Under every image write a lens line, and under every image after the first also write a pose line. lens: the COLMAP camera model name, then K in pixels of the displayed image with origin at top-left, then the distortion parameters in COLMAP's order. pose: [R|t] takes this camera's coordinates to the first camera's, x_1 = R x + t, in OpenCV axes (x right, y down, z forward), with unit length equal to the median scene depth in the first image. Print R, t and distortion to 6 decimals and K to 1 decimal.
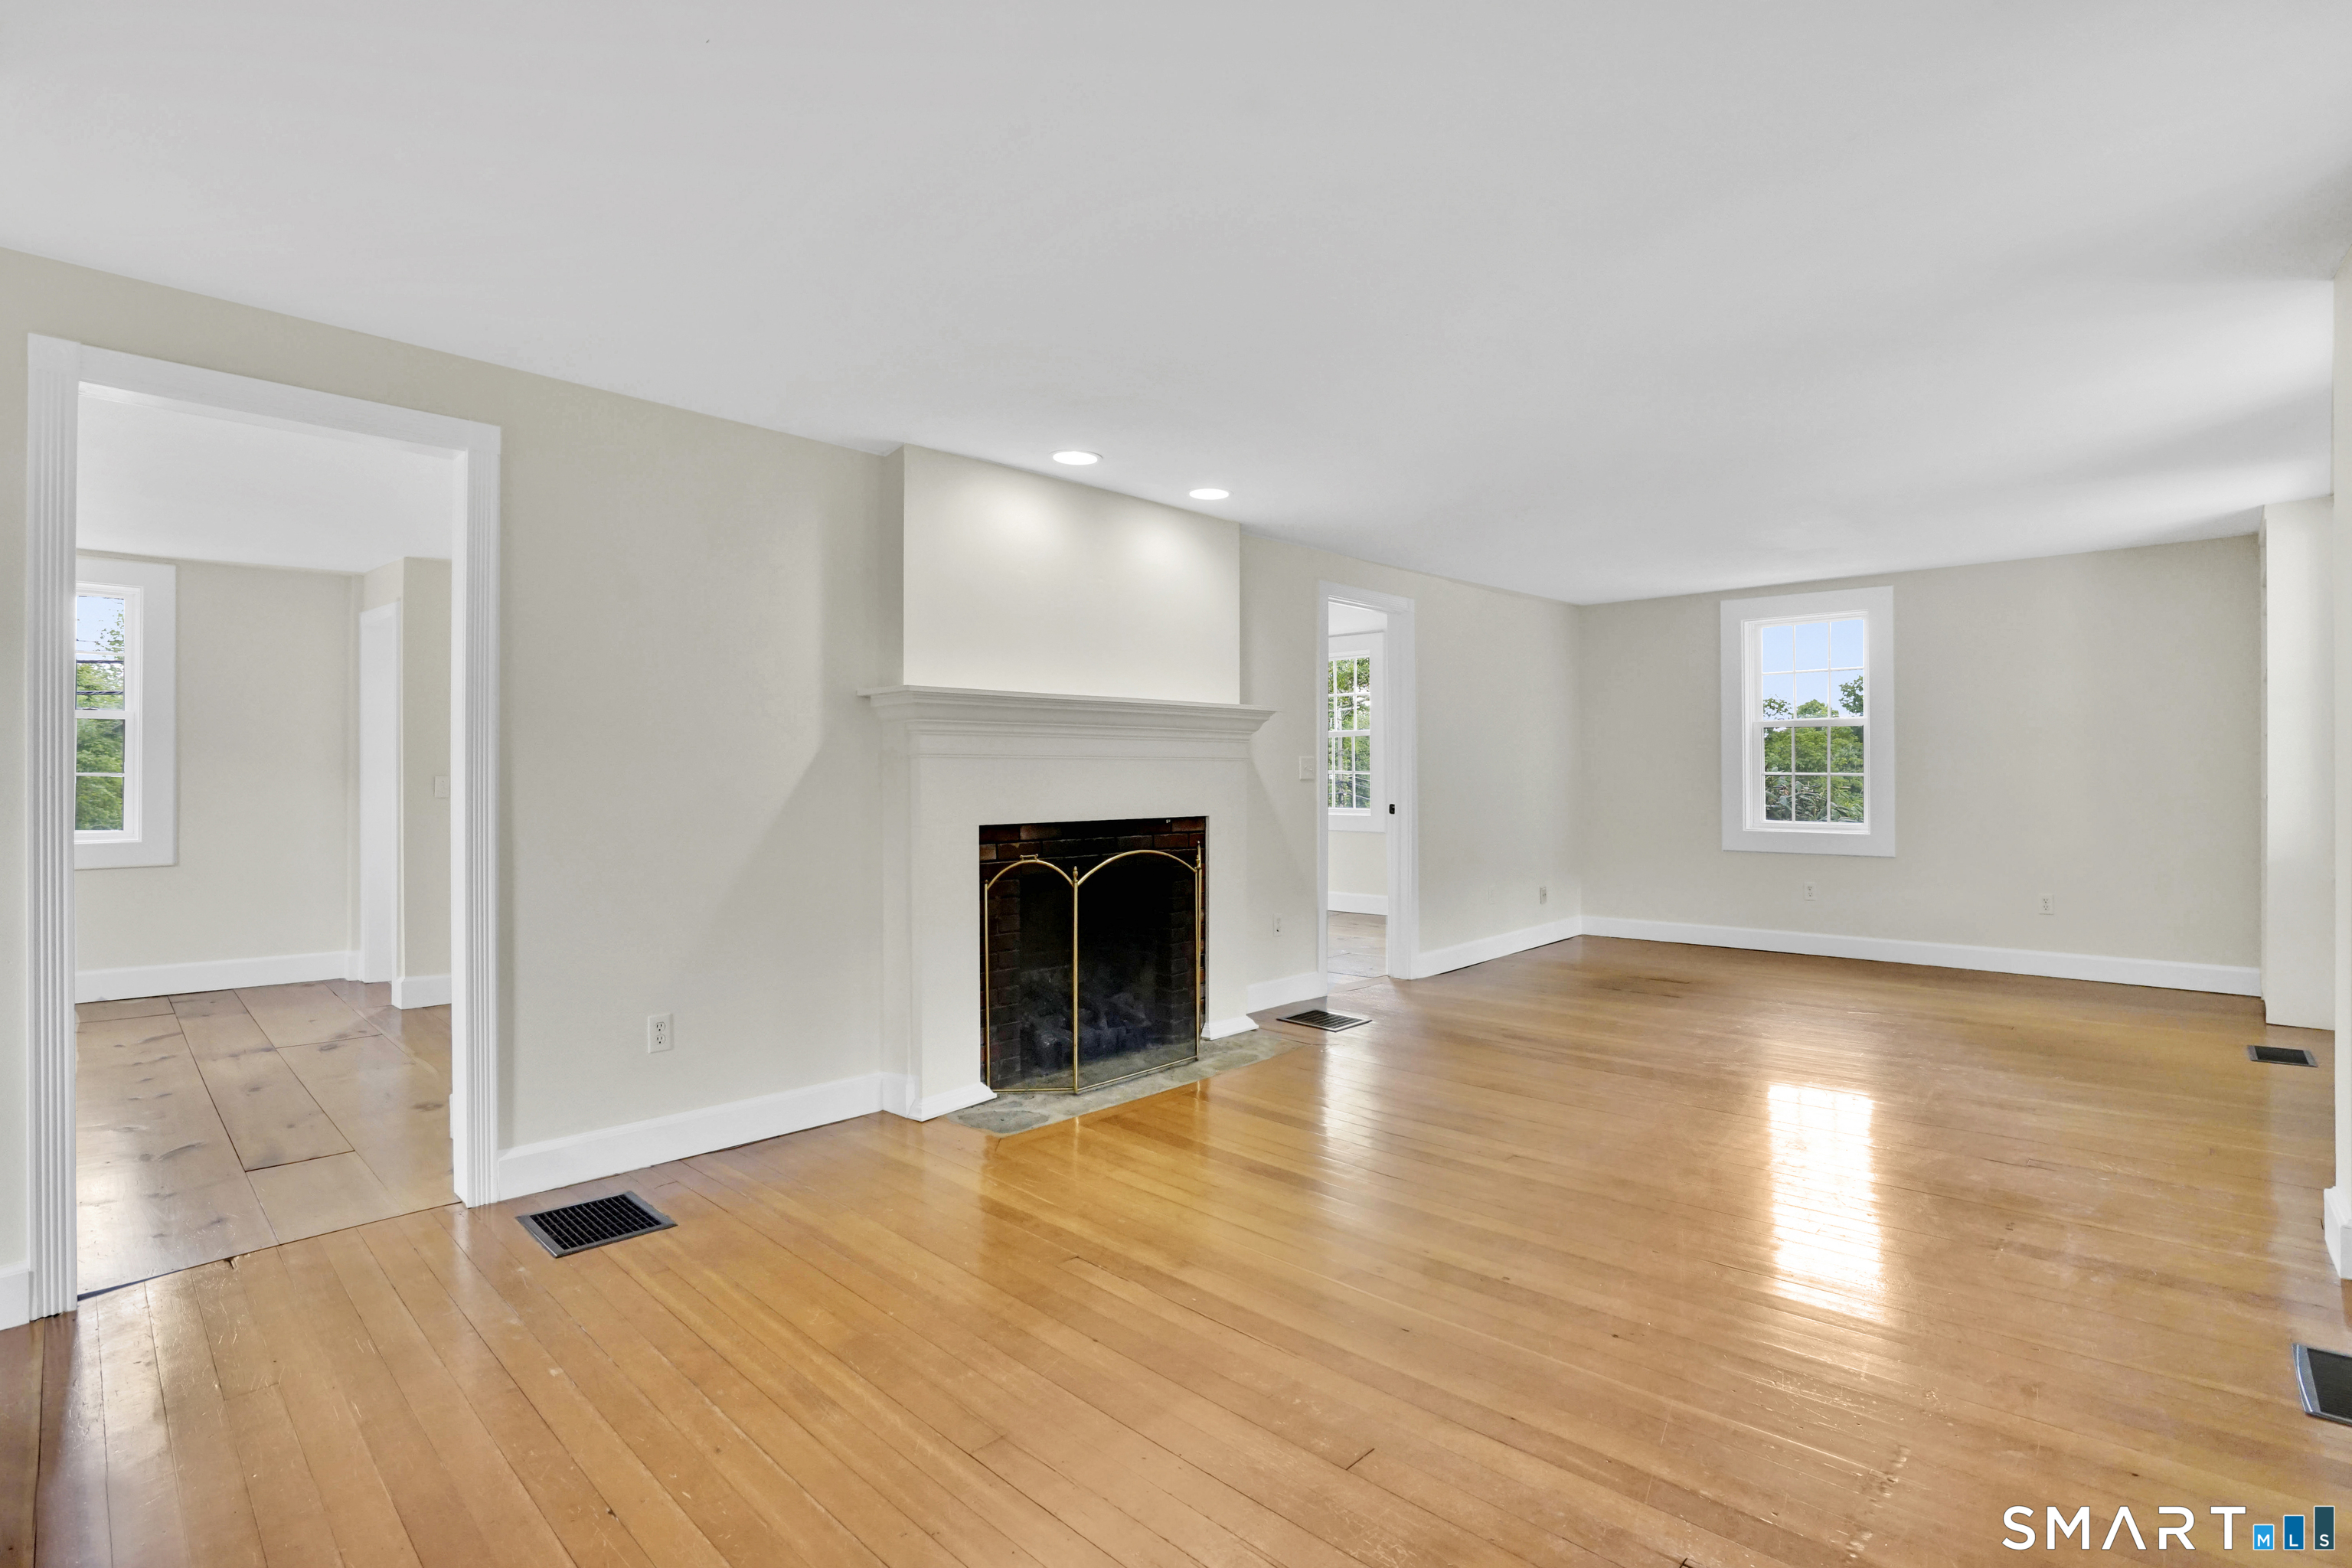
lens RADIAL K [[1119.3, 0, 1159.5], [0, 1119.3, 770.2], [0, 0, 1]] dist [-0.043168, 0.000216]
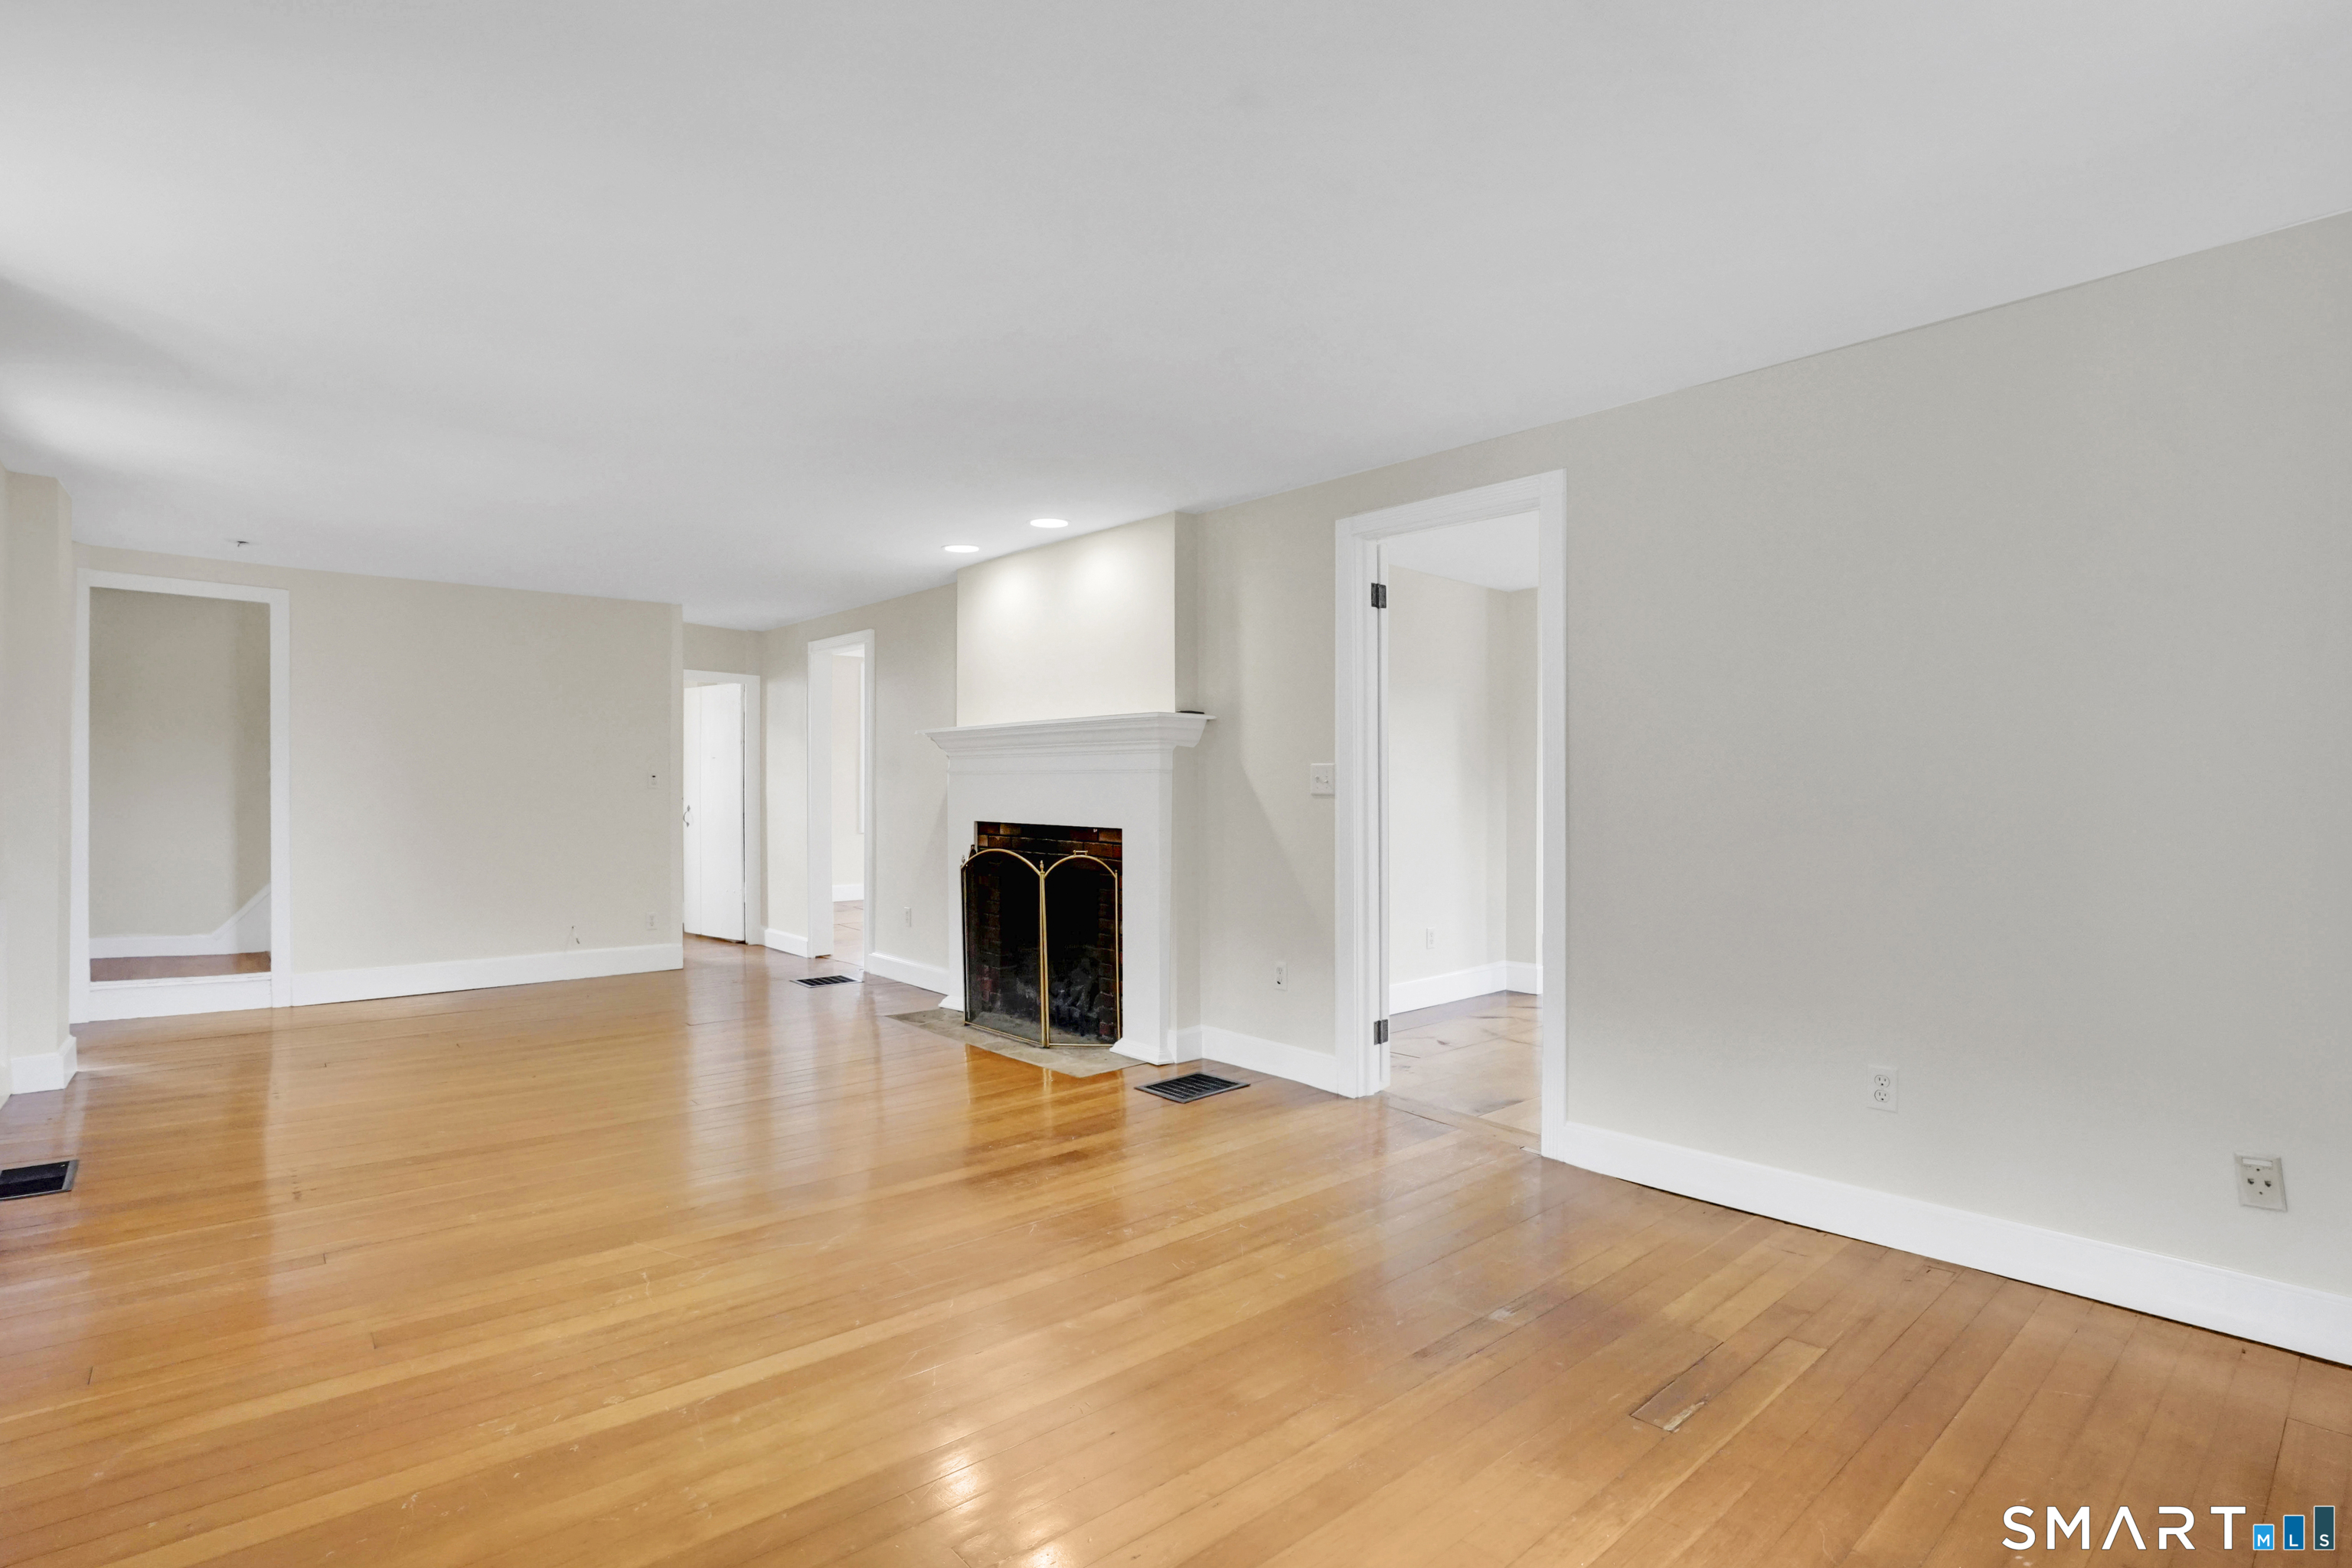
lens RADIAL K [[1119.3, 0, 1159.5], [0, 1119.3, 770.2], [0, 0, 1]] dist [-0.043168, 0.000216]
pose [[-0.066577, -0.006138, -0.997762, 1.122101], [0.004730, 0.999968, -0.006467, -0.004461], [0.997770, -0.005150, -0.066546, 1.197929]]
